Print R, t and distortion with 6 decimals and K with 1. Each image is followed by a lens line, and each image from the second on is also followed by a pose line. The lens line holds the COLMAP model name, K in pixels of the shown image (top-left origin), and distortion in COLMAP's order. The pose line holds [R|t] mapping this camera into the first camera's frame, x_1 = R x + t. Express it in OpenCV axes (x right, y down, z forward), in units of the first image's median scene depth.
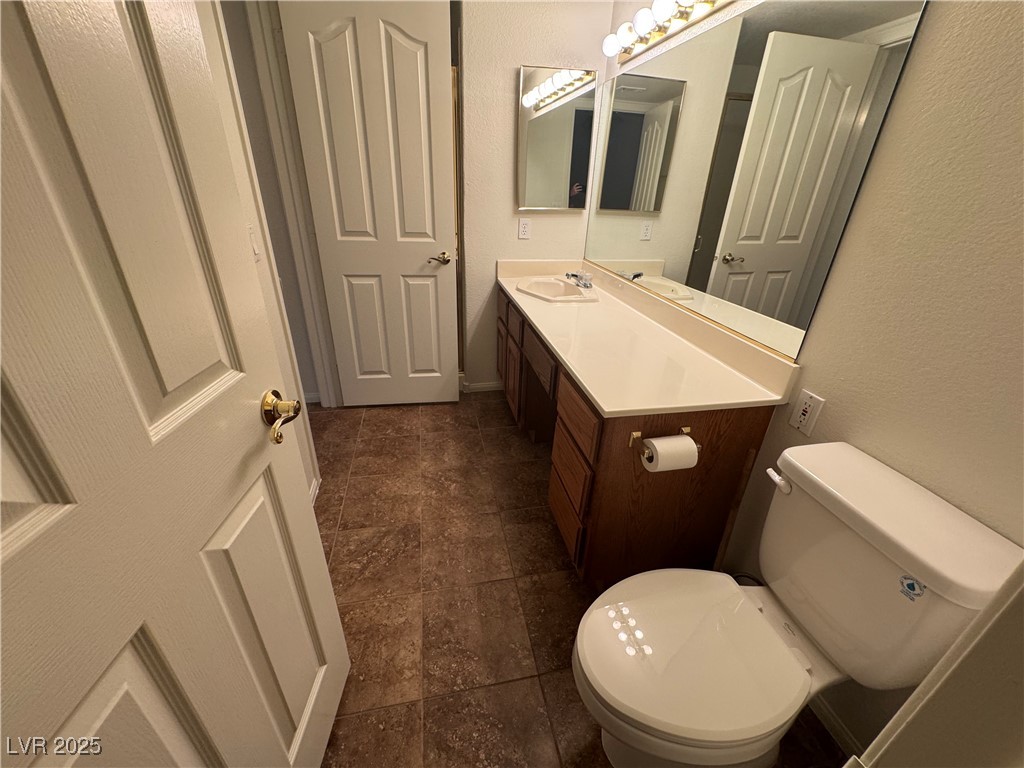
lens RADIAL K [[409.9, 0, 512.0], [0, 409.9, 384.0], [0, 0, 1]] dist [-0.000117, -0.000096]
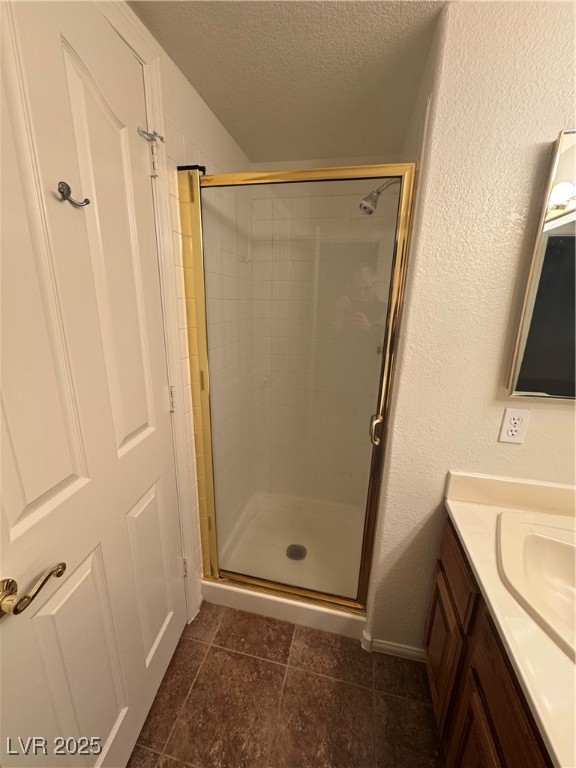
lens RADIAL K [[307.4, 0, 288.0], [0, 307.4, 384.0], [0, 0, 1]] dist [-0.000117, -0.000096]
pose [[0.914563, 0.096082, -0.392865, -0.082338], [-0.171948, 0.971583, -0.162667, -0.308140], [0.366071, 0.216321, 0.905095, 0.506005]]
